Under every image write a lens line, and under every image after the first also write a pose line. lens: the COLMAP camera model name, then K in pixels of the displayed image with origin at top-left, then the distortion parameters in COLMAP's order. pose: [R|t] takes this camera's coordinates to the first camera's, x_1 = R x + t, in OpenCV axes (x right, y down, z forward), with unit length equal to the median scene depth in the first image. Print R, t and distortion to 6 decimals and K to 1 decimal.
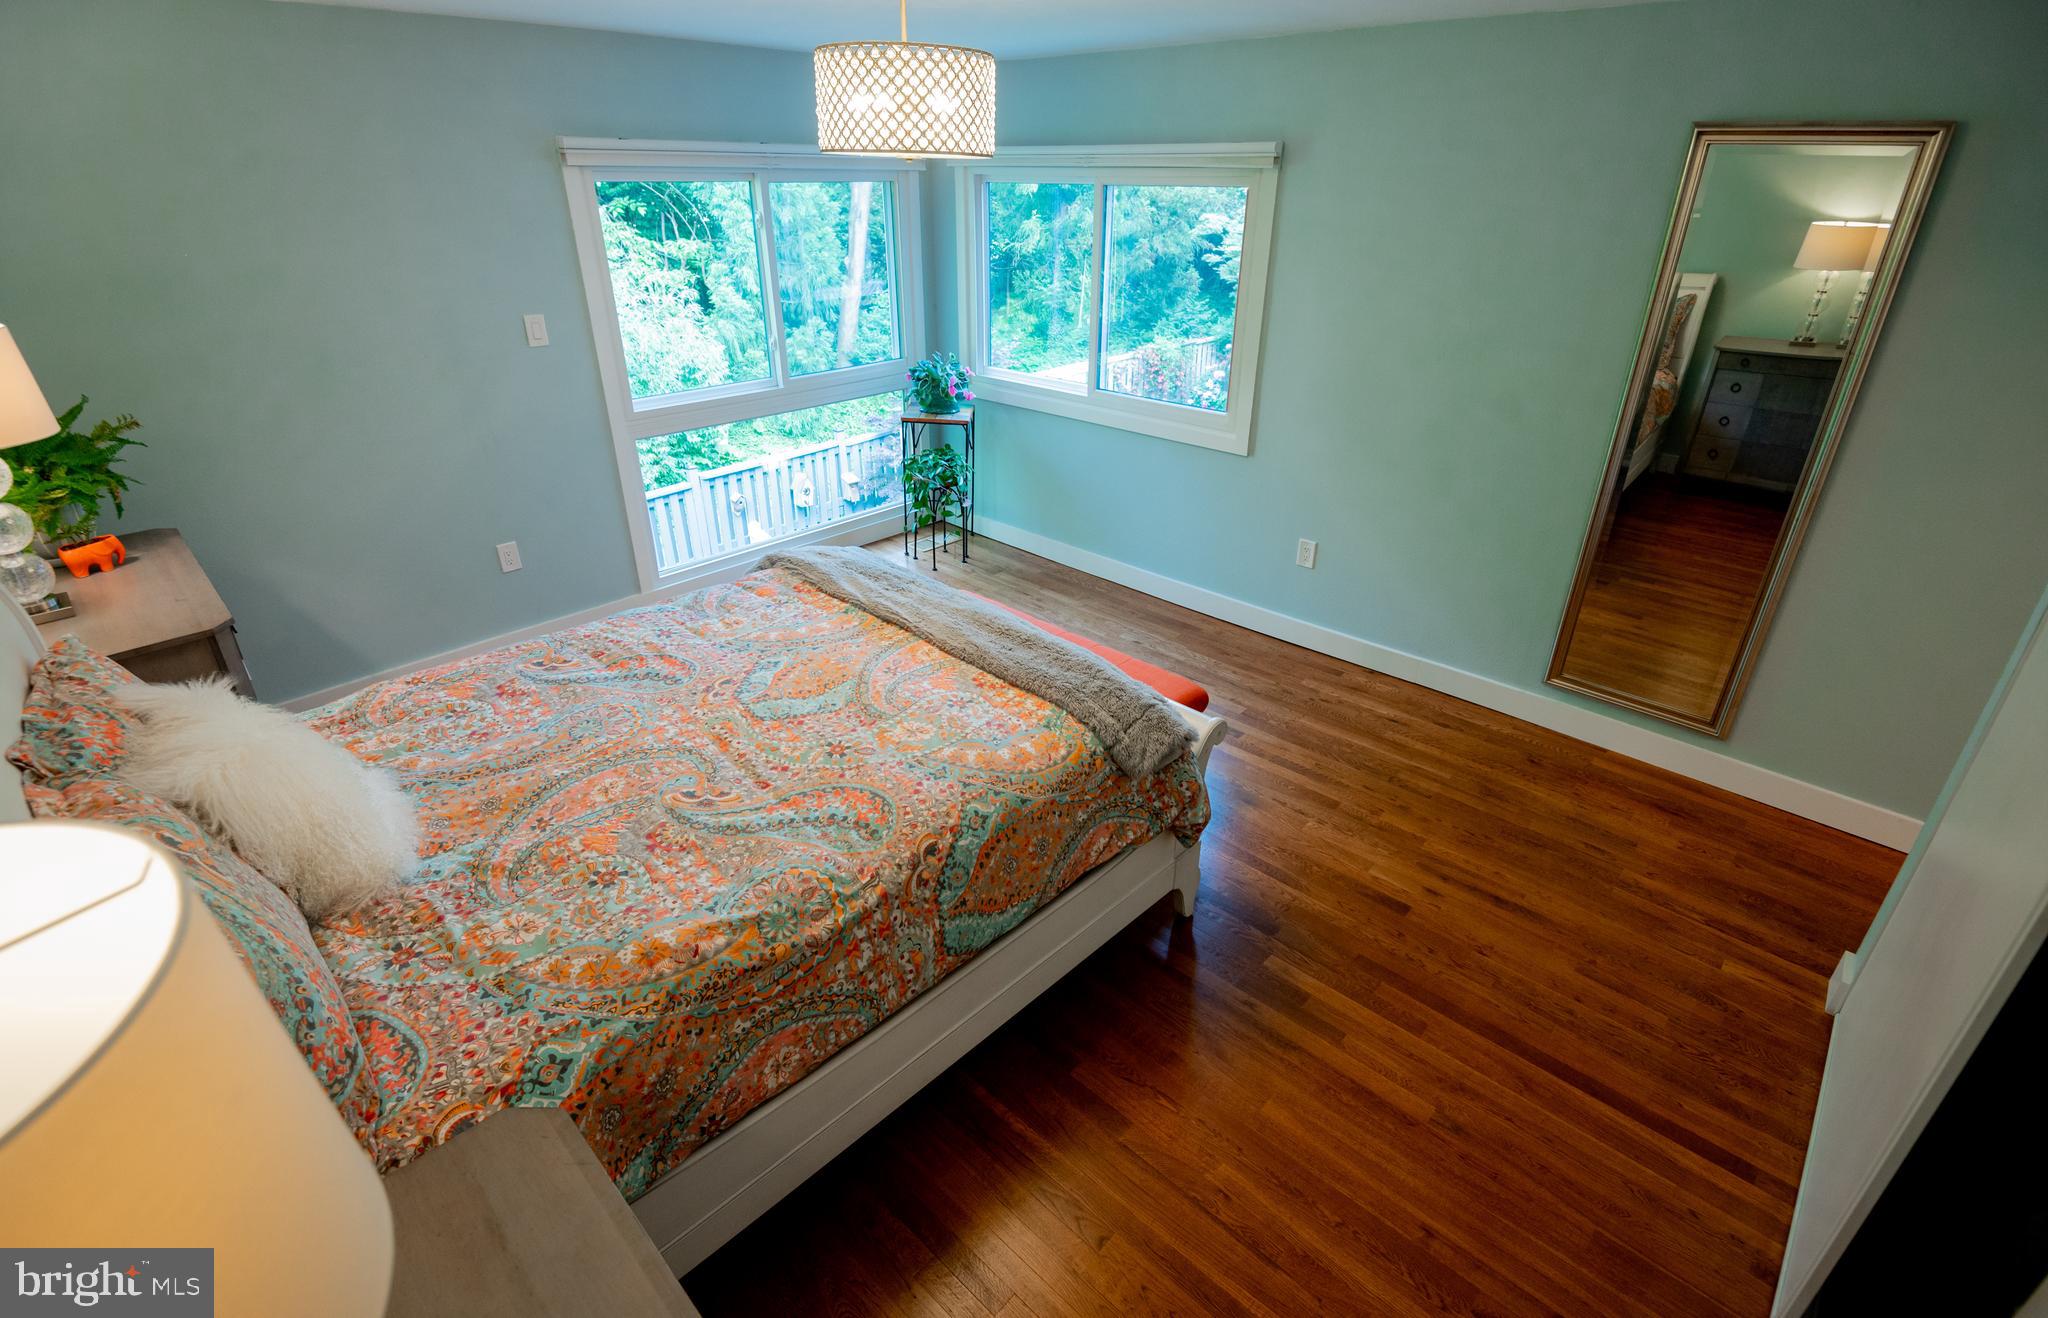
lens RADIAL K [[953.2, 0, 1015.6], [0, 953.2, 649.1], [0, 0, 1]] dist [-0.012649, -0.000554]
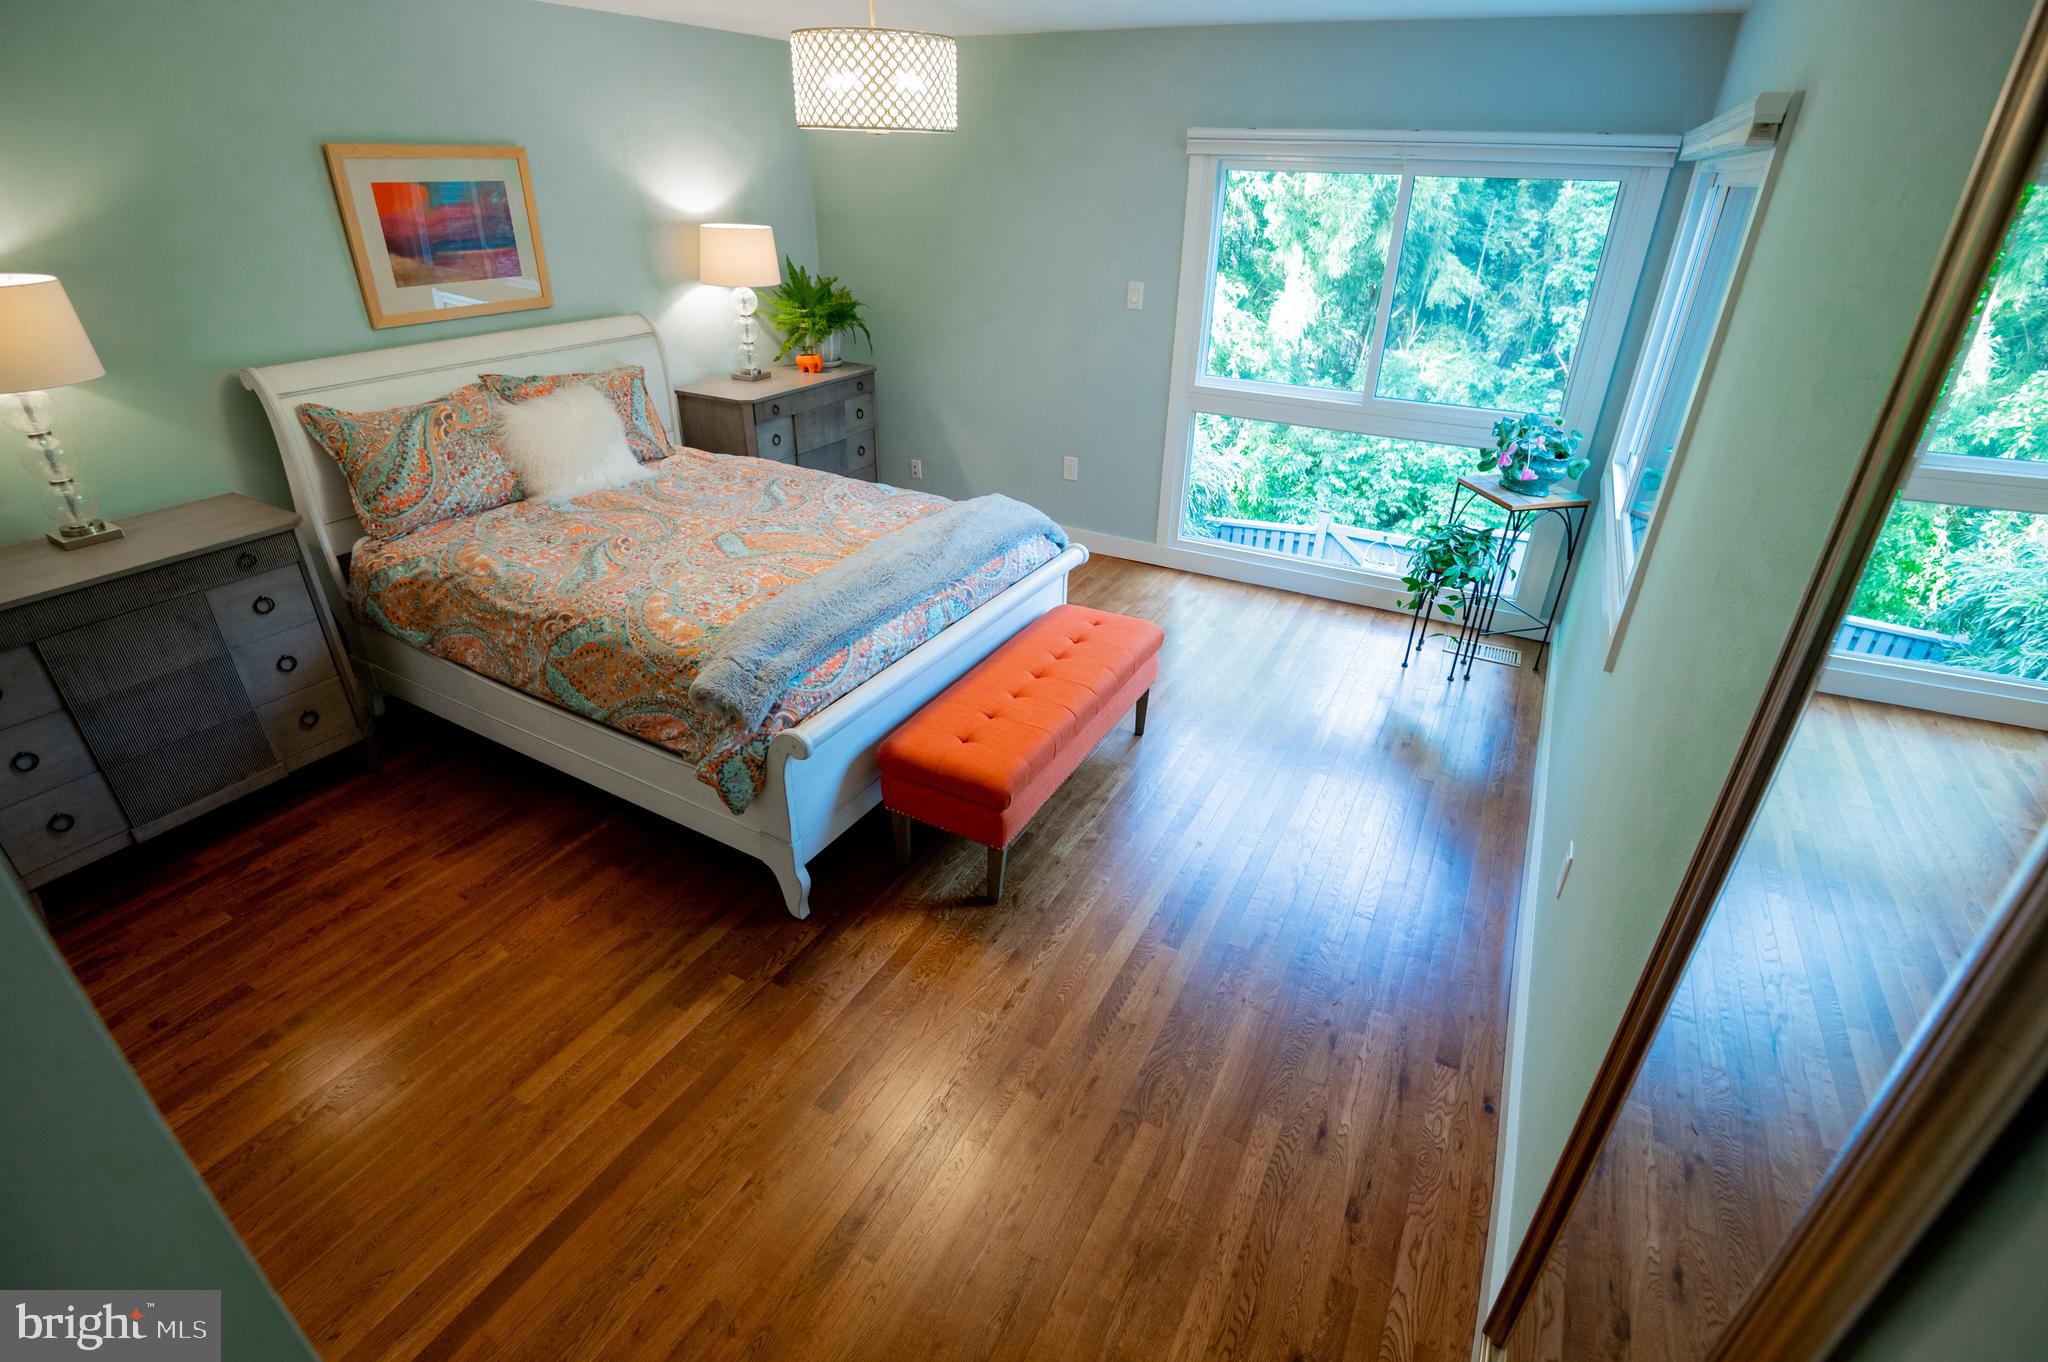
lens RADIAL K [[954.2, 0, 1014.5], [0, 954.2, 678.3], [0, 0, 1]] dist [-0.013366, -0.000883]
pose [[0.257084, 0.458882, -0.850491, 1.183905], [-0.447239, 0.836648, 0.316223, -0.414338], [0.856671, 0.299077, 0.420319, 0.873581]]
